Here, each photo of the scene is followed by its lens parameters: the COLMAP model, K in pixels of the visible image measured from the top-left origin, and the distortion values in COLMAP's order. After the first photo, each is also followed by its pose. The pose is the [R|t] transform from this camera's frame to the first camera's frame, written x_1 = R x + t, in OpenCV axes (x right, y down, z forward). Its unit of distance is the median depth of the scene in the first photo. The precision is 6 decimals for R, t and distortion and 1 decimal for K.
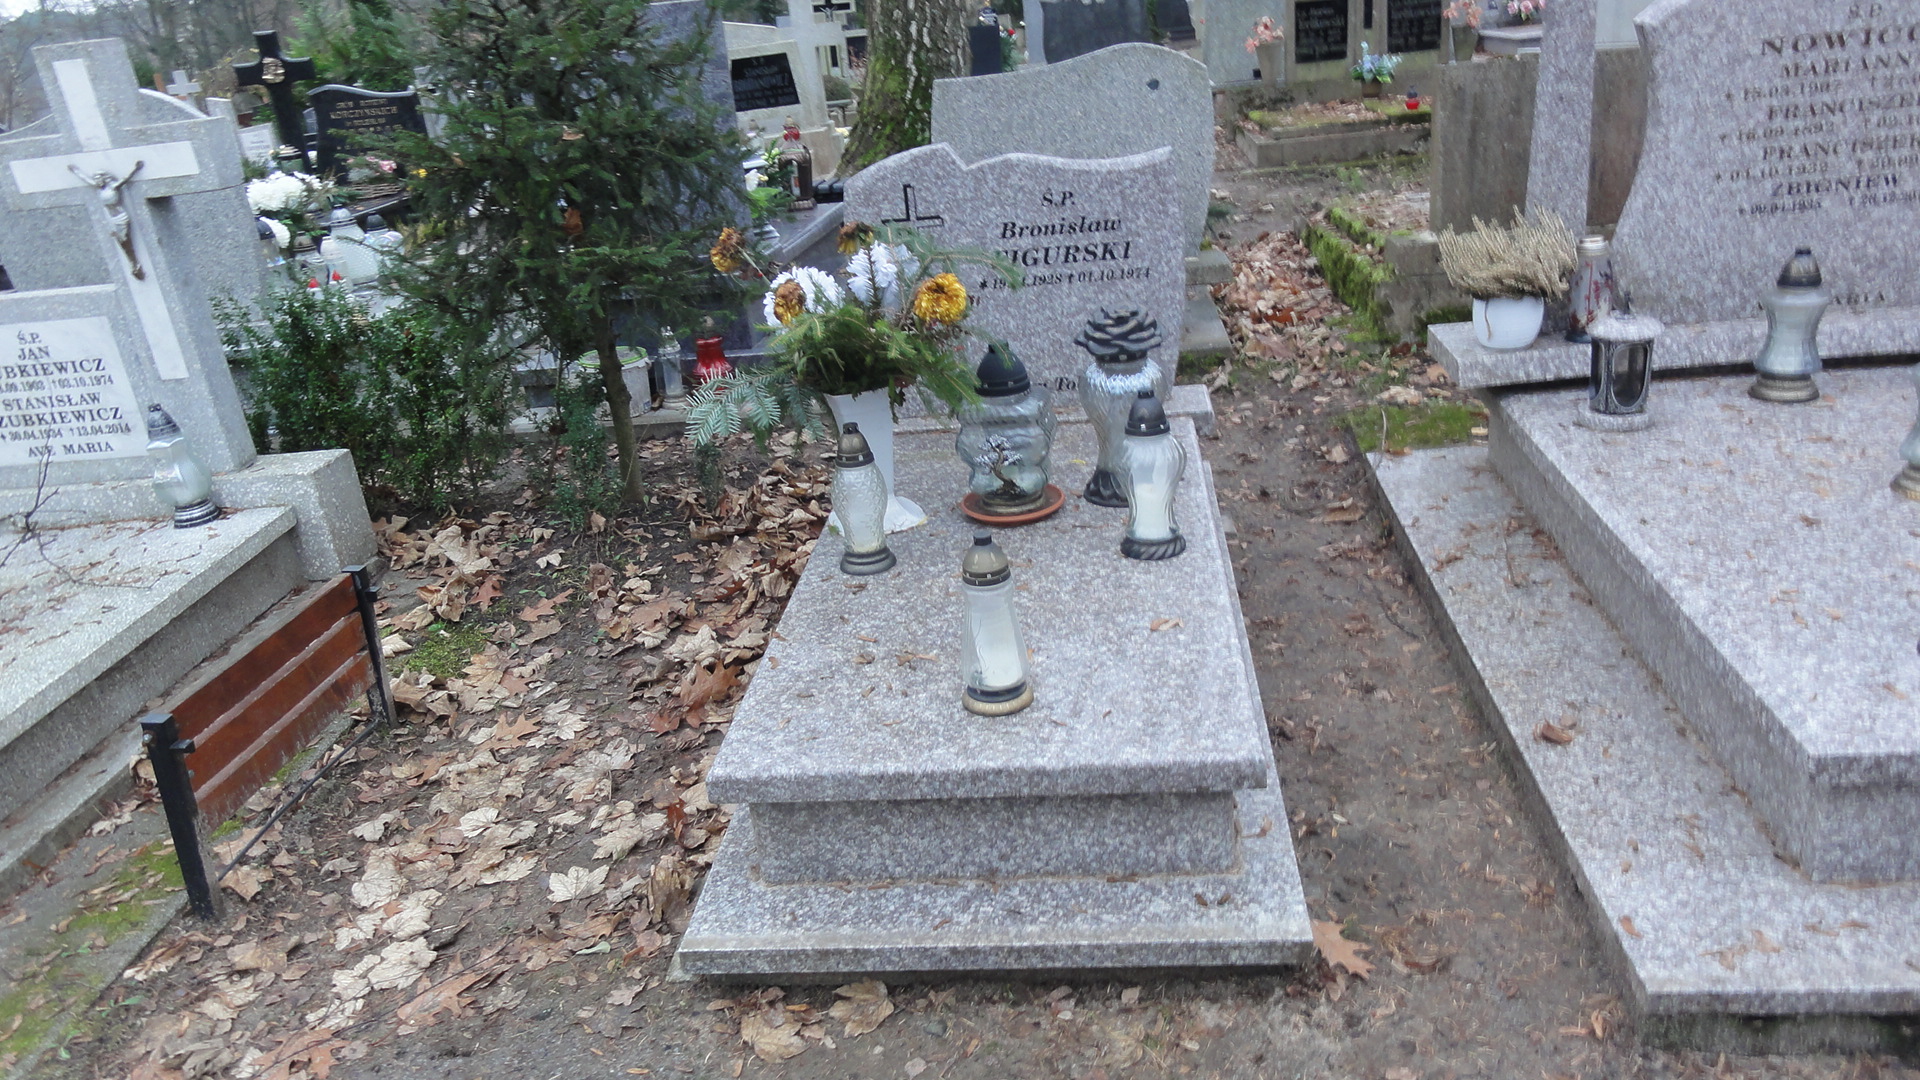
lens RADIAL K [[1351.3, 0, 961.4], [0, 1351.3, 541.7], [0, 0, 1]] dist [-0.004509, 0.008913]
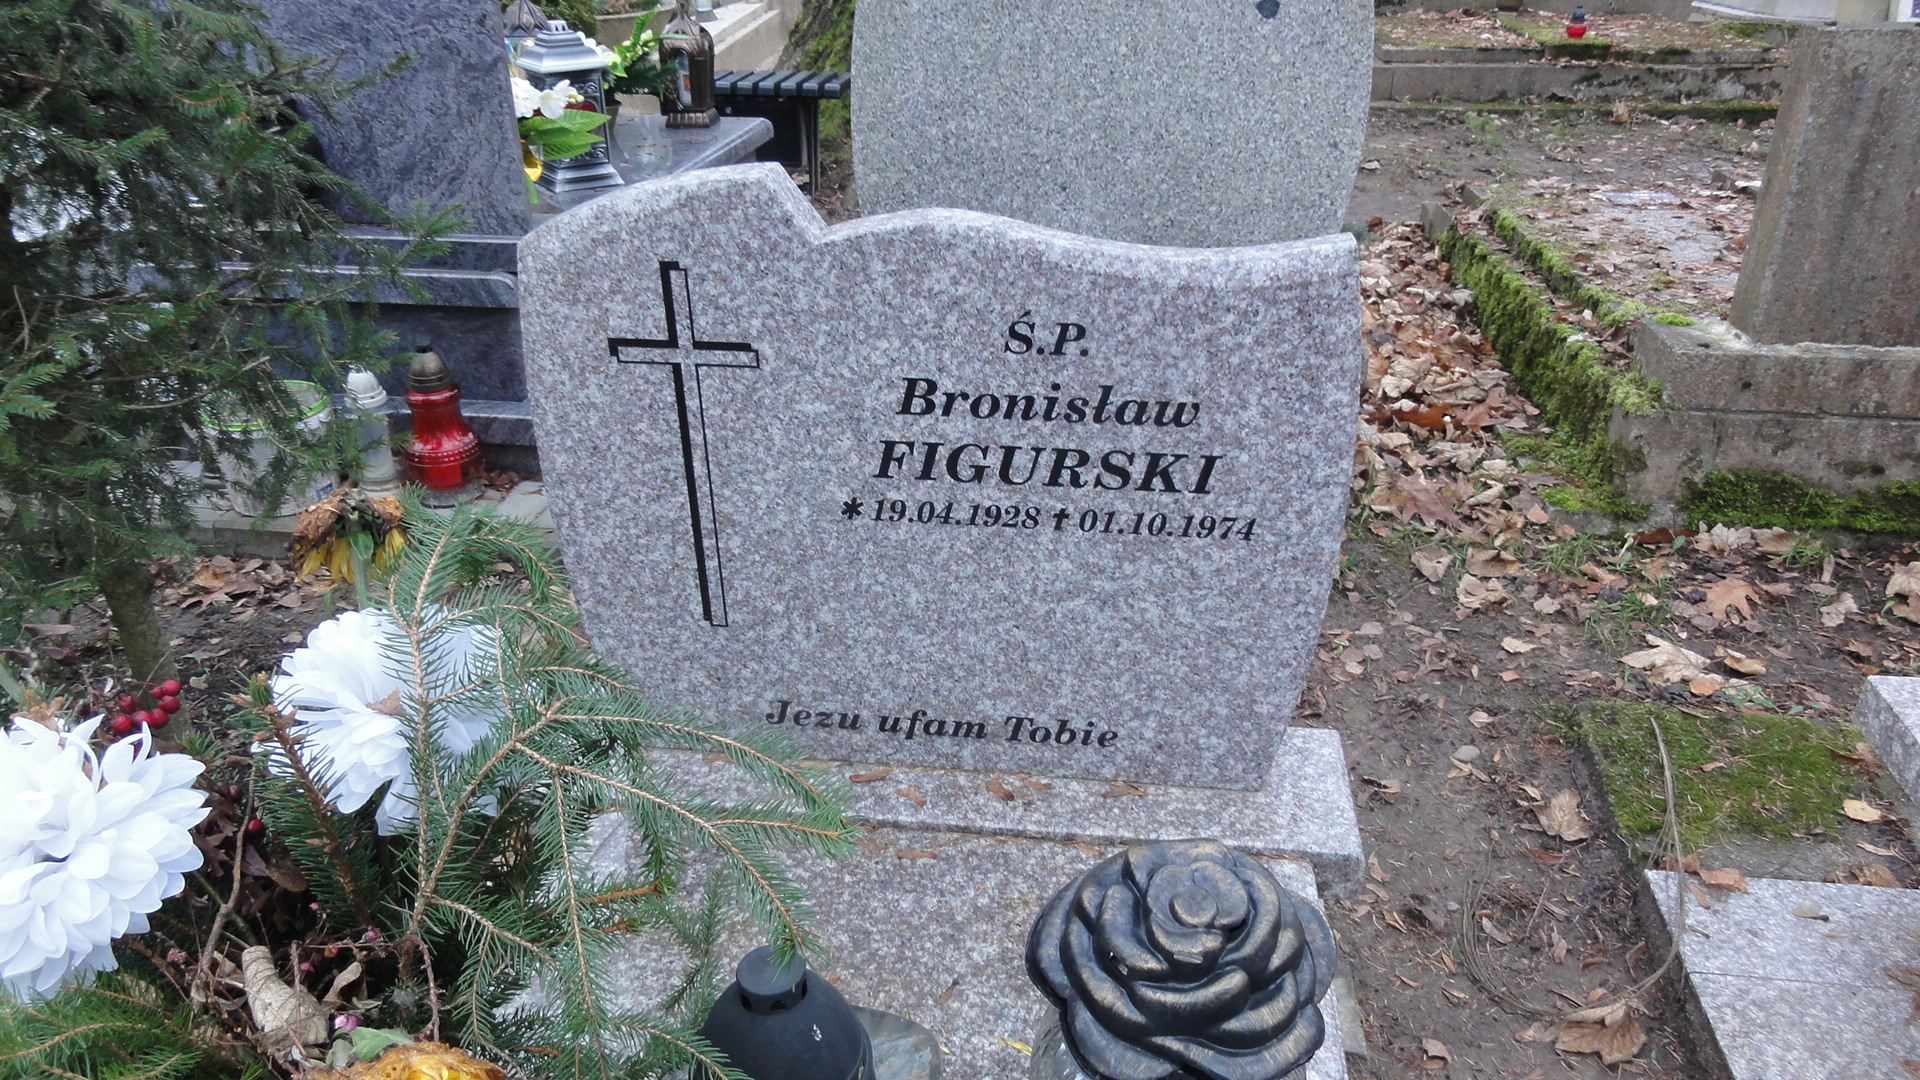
lens RADIAL K [[1351.3, 0, 959.5], [0, 1351.3, 538.4], [0, 0, 1]] dist [-0.004509, 0.008913]
pose [[0.995670, 0.092669, 0.007374, 0.047873], [-0.092941, 0.990630, 0.100075, -0.228962], [0.001969, -0.100327, 0.994953, 0.593370]]
